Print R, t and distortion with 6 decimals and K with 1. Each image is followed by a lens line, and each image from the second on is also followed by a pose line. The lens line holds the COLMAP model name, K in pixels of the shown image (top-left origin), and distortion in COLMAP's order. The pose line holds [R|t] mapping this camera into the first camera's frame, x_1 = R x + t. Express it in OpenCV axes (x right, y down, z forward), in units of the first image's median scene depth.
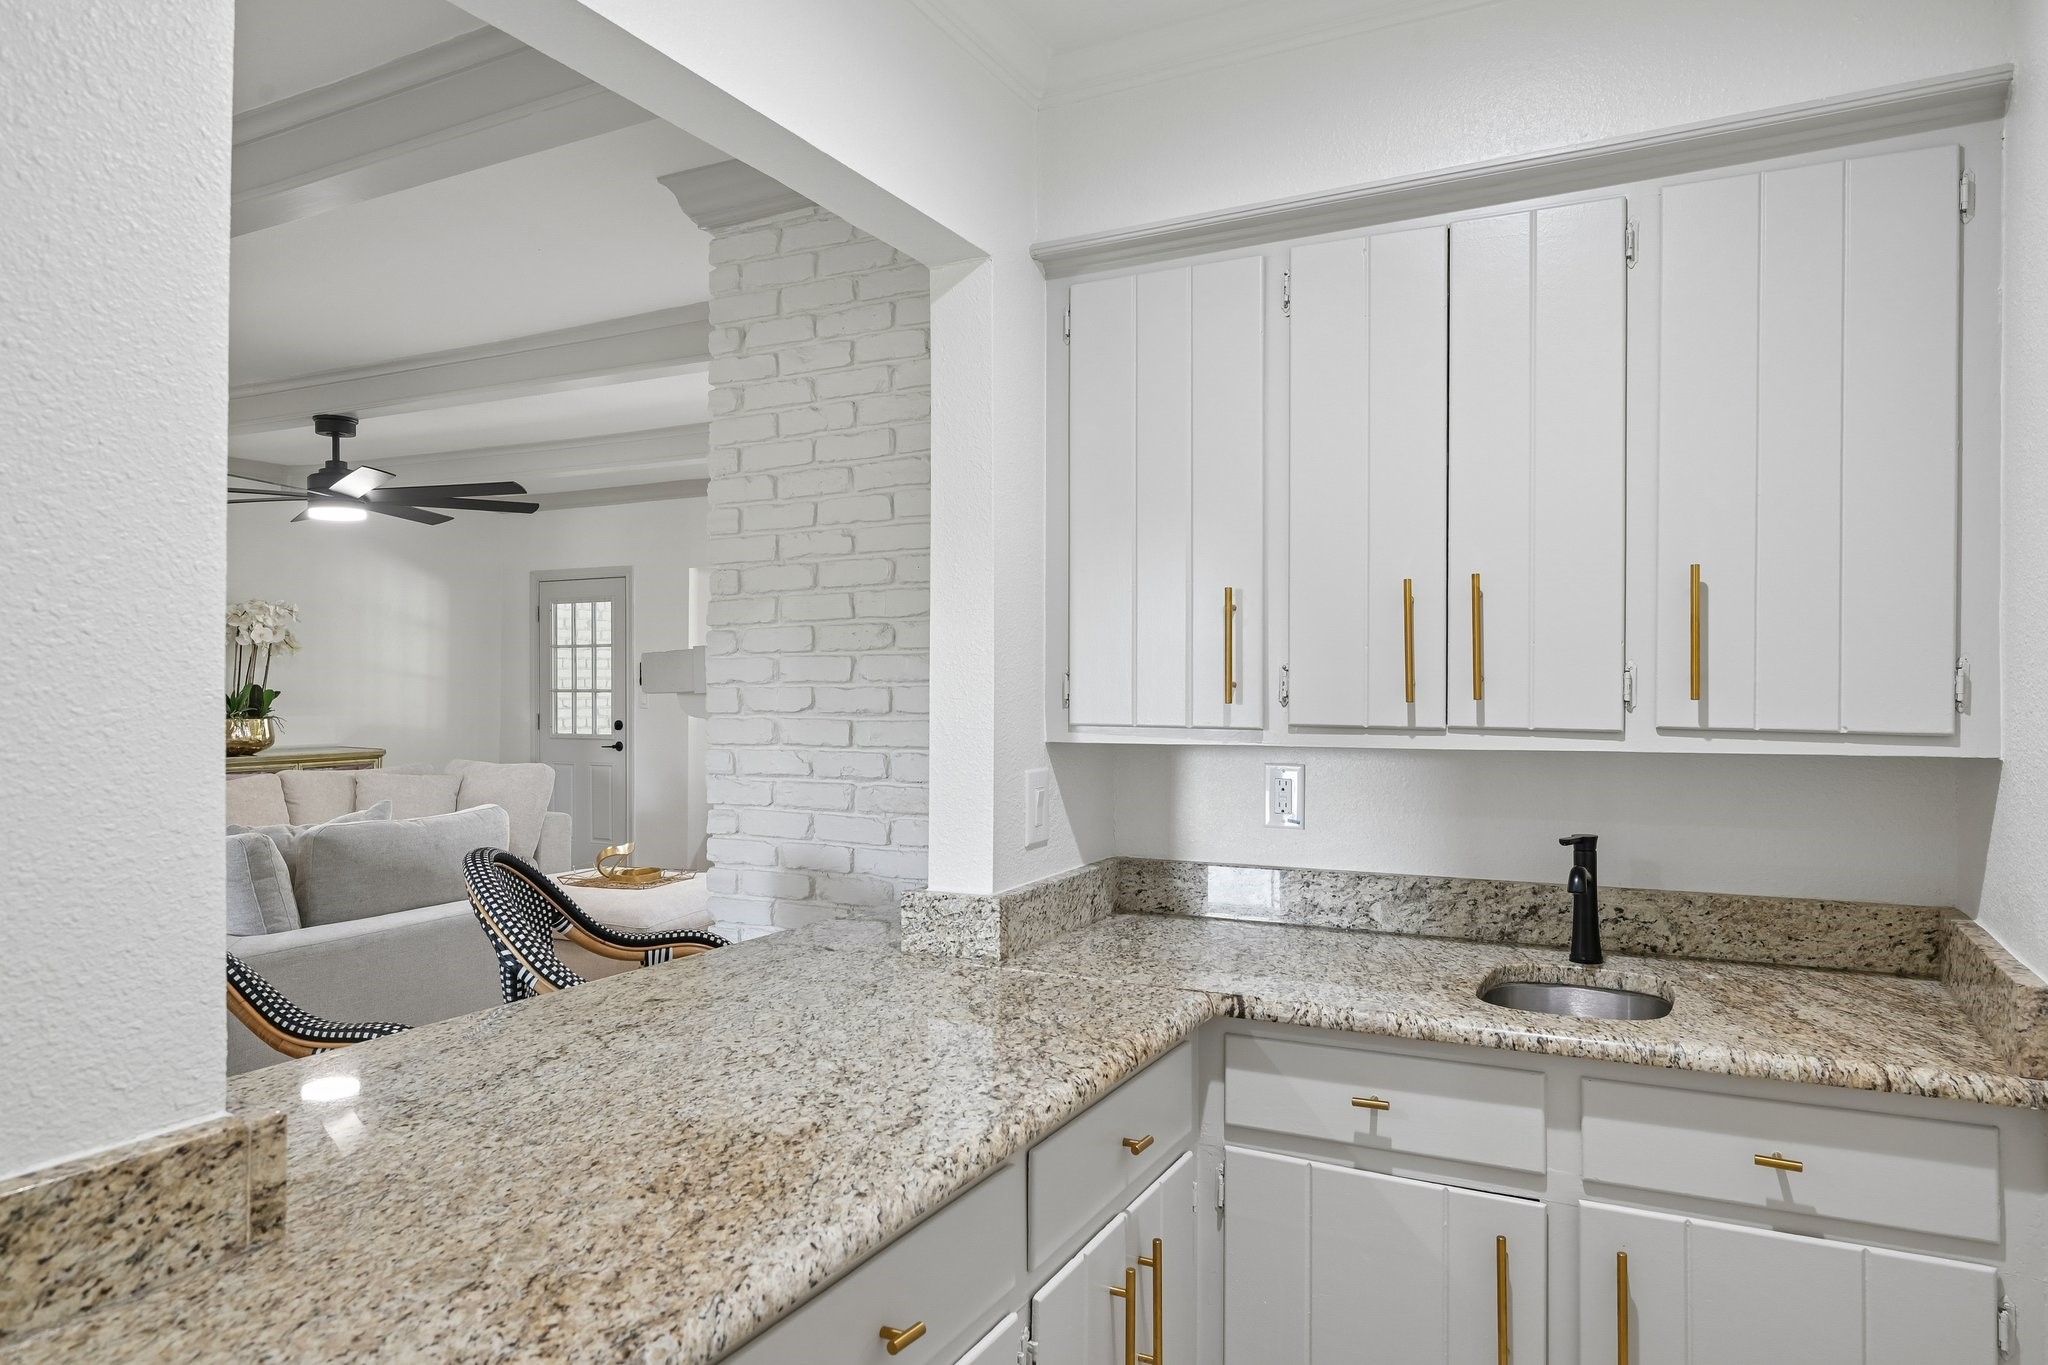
lens RADIAL K [[1280.5, 0, 1020.9], [0, 1280.5, 668.8], [0, 0, 1]] dist [-0.005073, -0.001765]
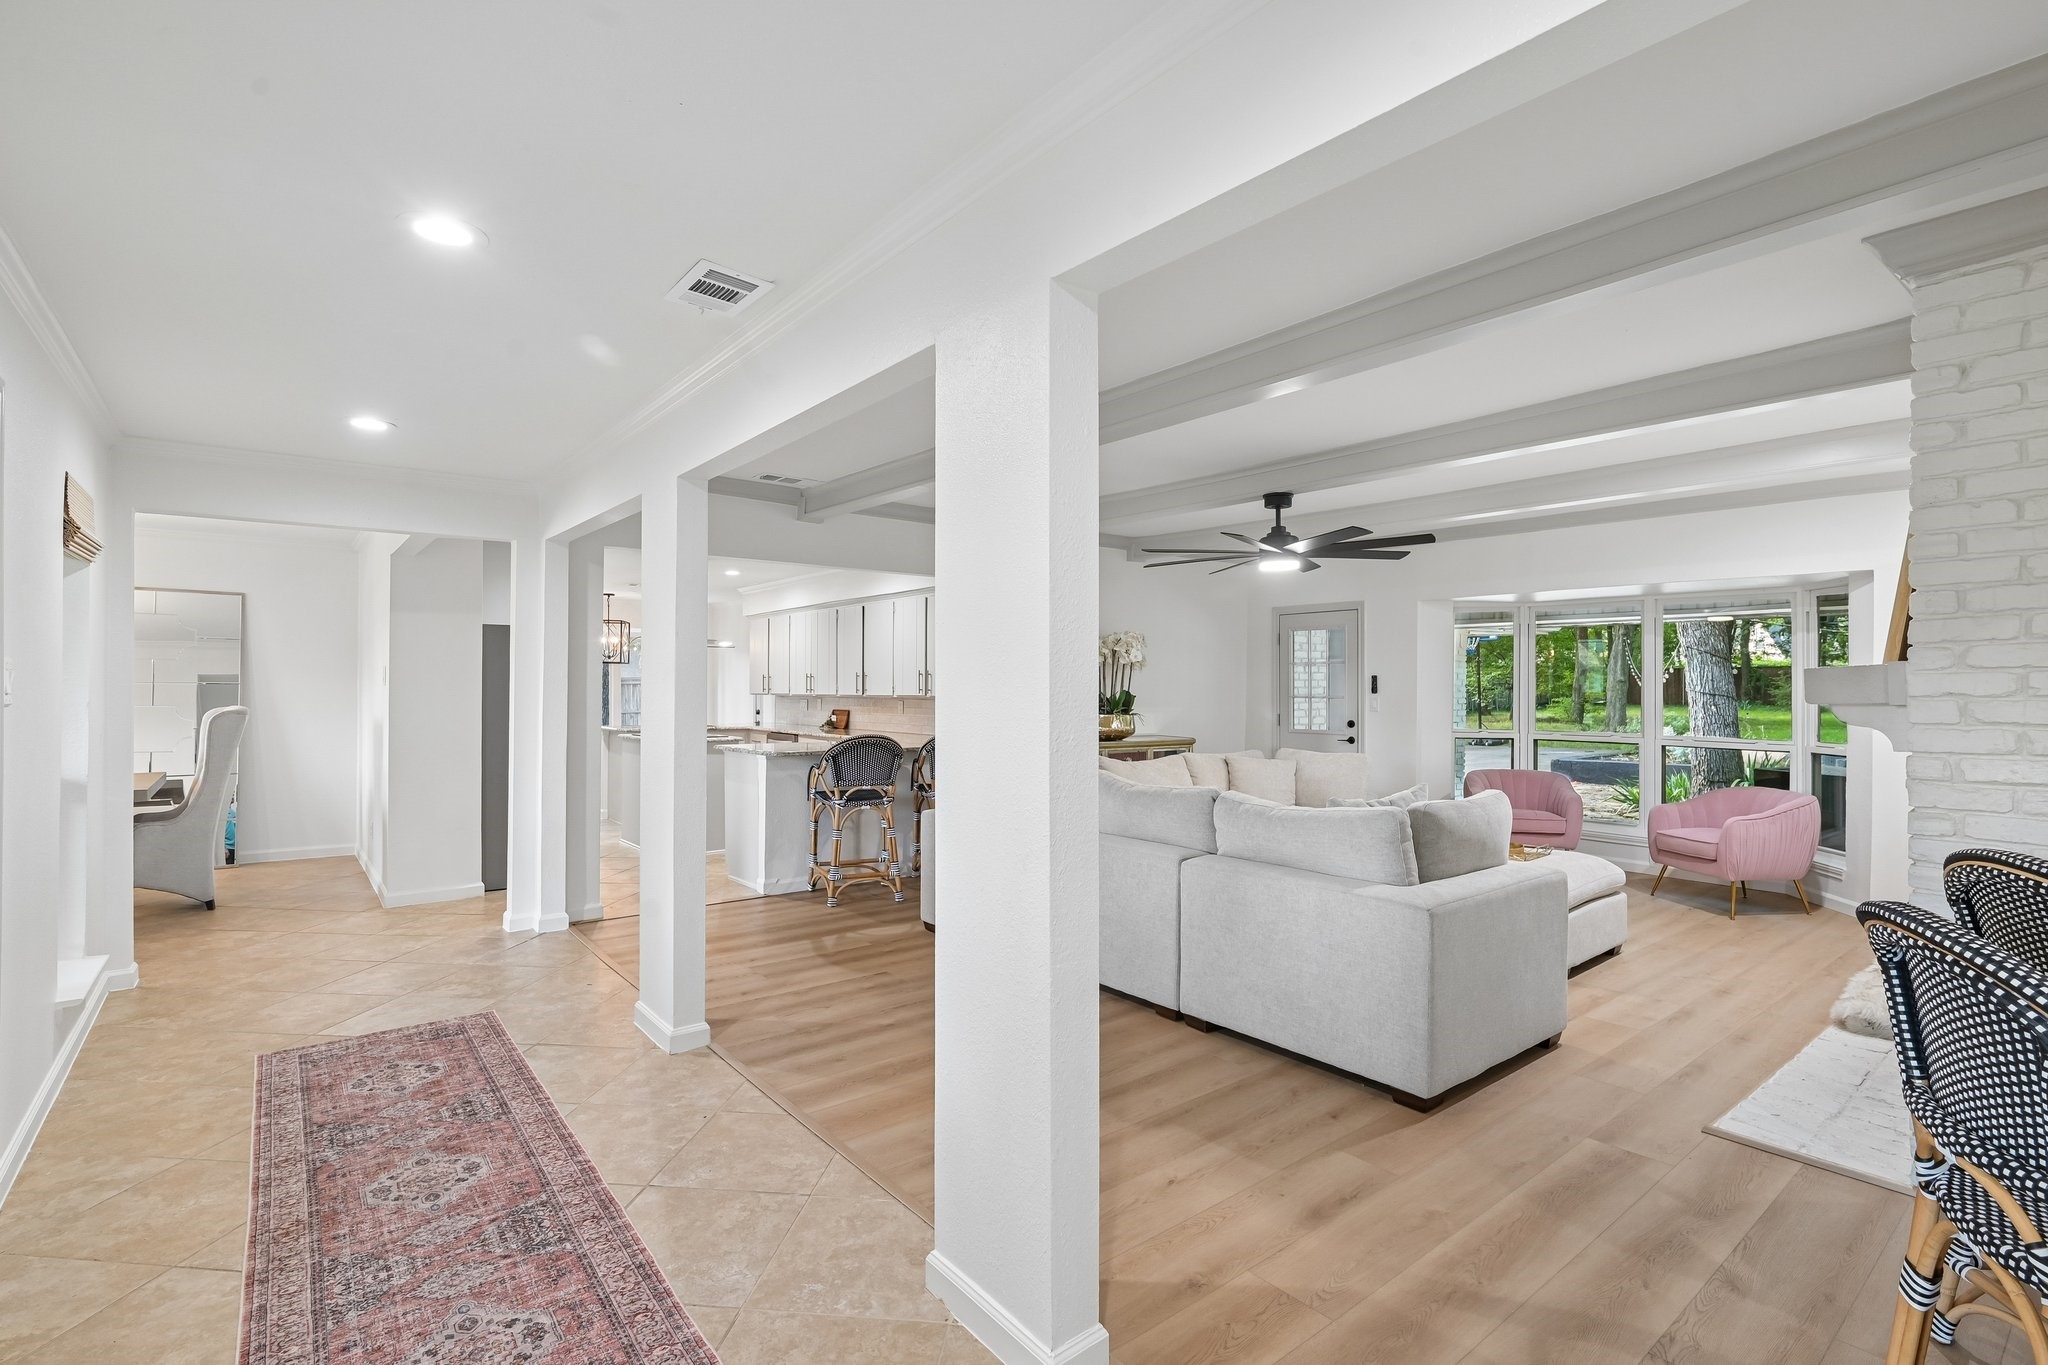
lens RADIAL K [[954.5, 0, 1027.8], [0, 954.5, 684.4], [0, 0, 1]] dist [0.001611, 0.000008]
pose [[0.915225, 0.004301, -0.402920, -1.913732], [-0.002381, 0.999983, 0.005266, -0.003406], [0.402936, -0.003860, 0.915220, -0.149529]]
